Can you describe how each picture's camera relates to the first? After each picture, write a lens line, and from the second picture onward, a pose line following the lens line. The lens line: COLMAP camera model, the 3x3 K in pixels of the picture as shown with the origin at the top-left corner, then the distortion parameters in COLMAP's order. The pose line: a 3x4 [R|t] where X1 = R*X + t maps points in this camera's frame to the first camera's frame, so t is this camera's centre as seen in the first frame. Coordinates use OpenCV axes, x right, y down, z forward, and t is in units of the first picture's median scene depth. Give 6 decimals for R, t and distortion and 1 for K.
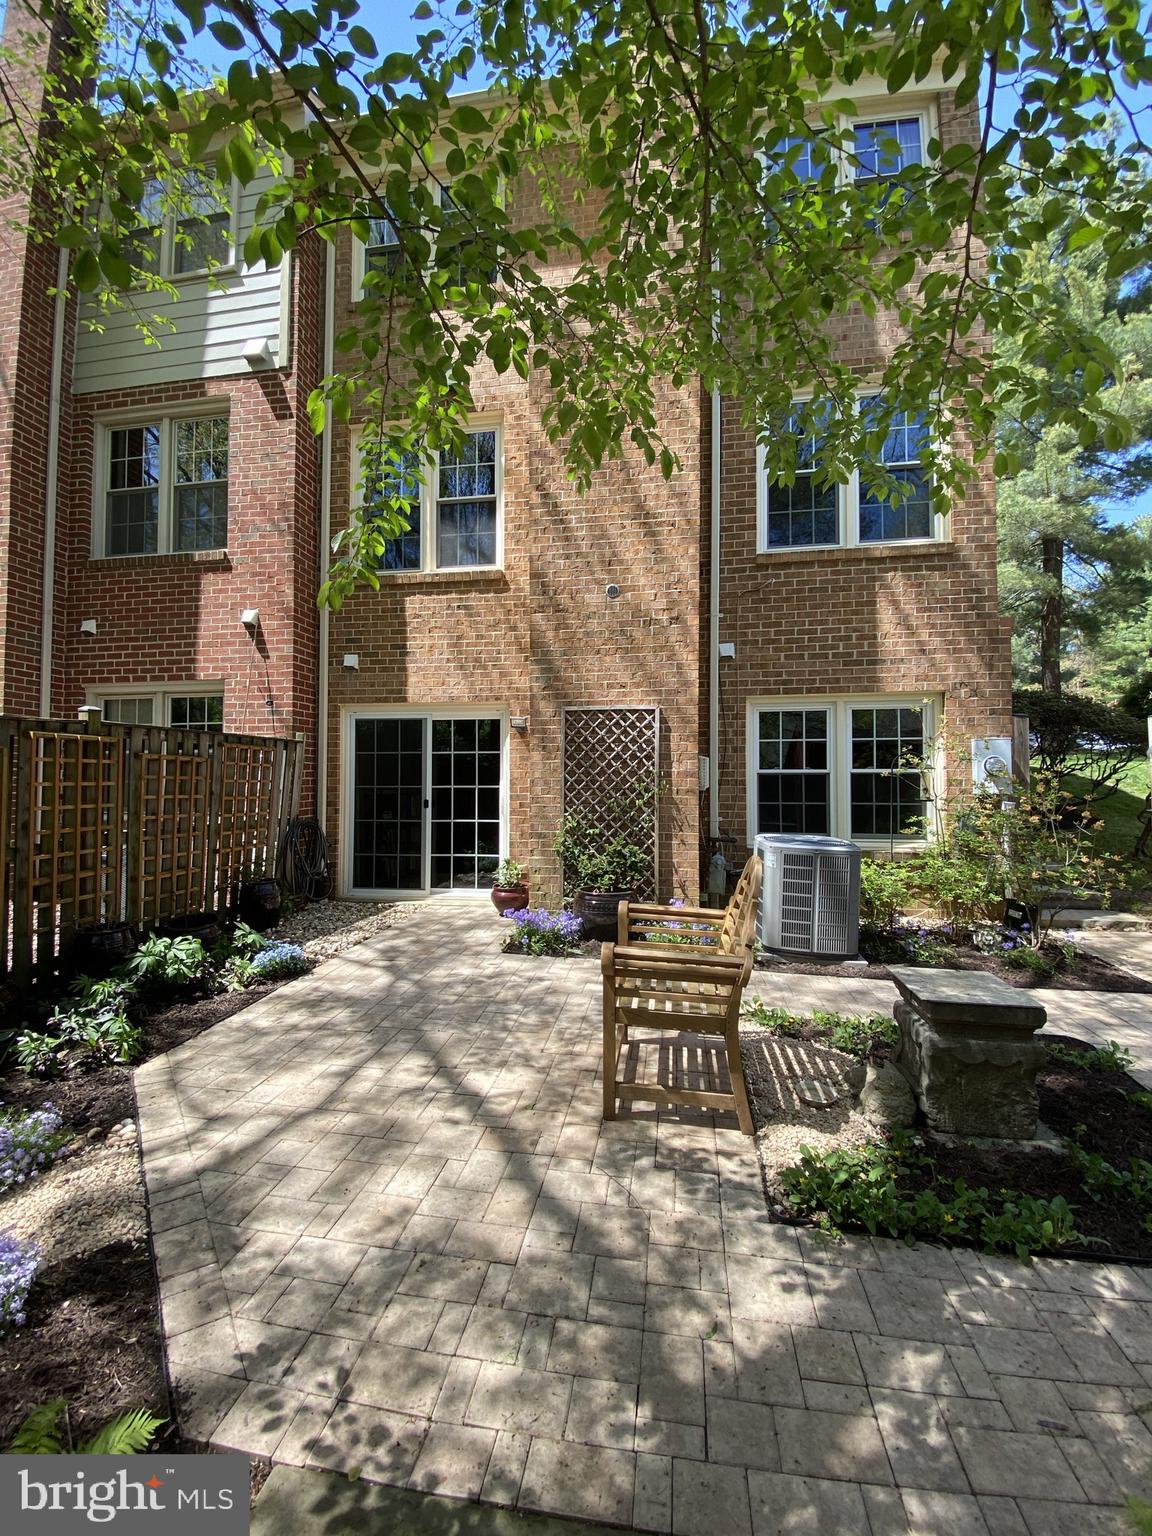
lens RADIAL K [[621.0, 0, 576.0], [0, 621.0, 768.0], [0, 0, 1]] dist [0.030858, -0.025419]
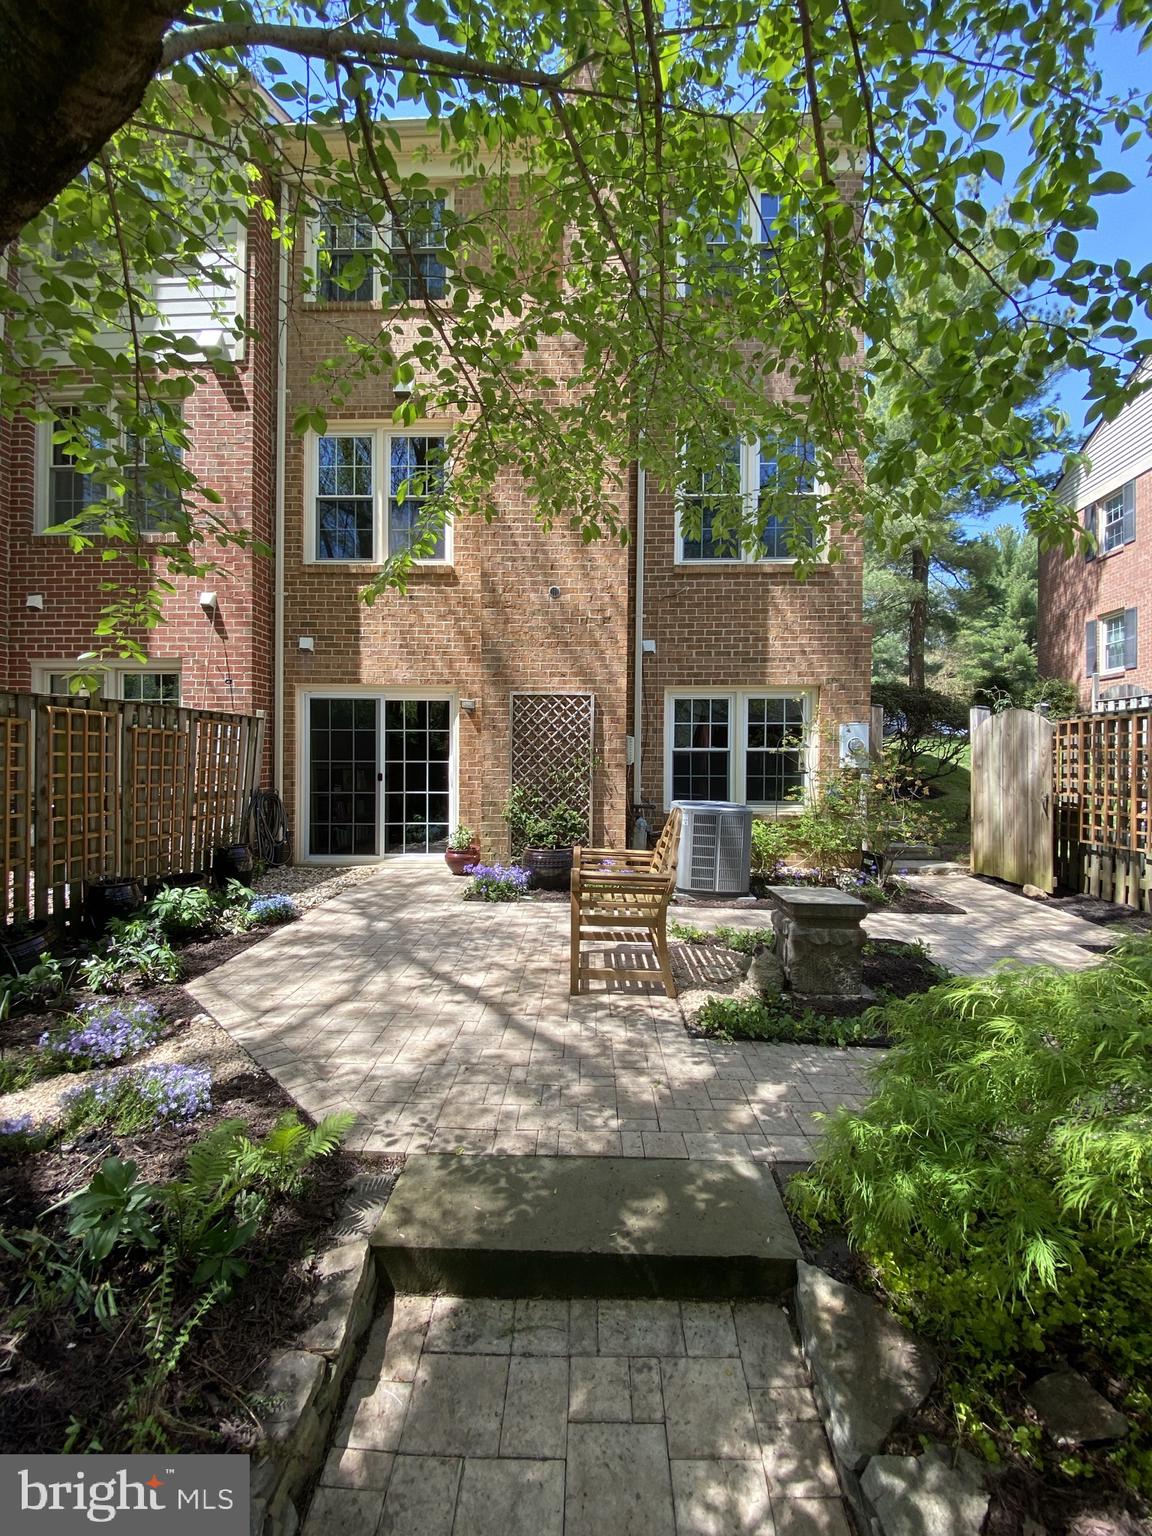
lens RADIAL K [[642.3, 0, 576.0], [0, 642.3, 768.0], [0, 0, 1]] dist [0.040583, -0.029721]
pose [[0.989197, 0.002570, 0.146573, -0.077223], [-0.006717, 0.999591, 0.027810, 0.008932], [-0.146441, -0.028494, 0.988809, -0.203042]]
